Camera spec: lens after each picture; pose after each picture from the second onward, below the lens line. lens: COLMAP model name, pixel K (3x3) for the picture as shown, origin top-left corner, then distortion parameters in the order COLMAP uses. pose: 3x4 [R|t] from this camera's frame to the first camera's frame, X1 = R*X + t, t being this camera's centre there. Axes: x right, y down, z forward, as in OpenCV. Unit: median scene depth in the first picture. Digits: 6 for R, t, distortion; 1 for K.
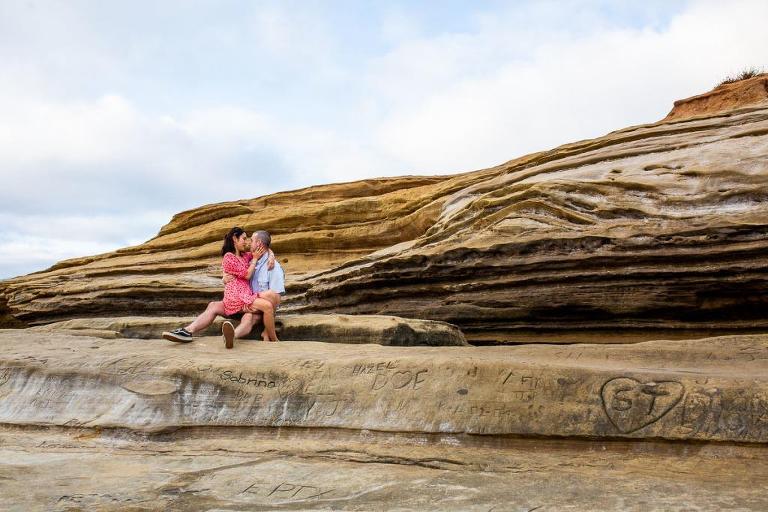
lens RADIAL K [[732.2, 0, 383.5], [0, 732.2, 254.9], [0, 0, 1]] dist [-0.015224, 0.000000]
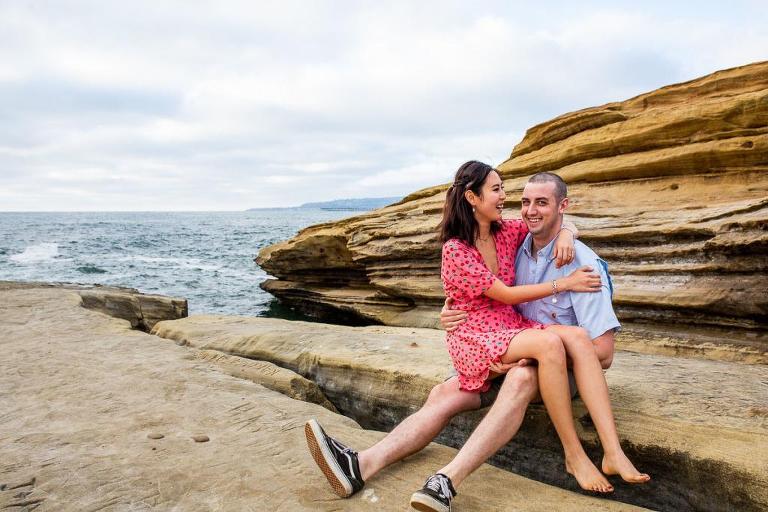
lens RADIAL K [[732.2, 0, 383.7], [0, 732.2, 254.7], [0, 0, 1]] dist [-0.015224, 0.000000]
pose [[0.860802, 0.007636, -0.508883, -0.019542], [0.054402, 0.992778, 0.106921, -0.016234], [0.506025, -0.119722, 0.854169, 0.265245]]
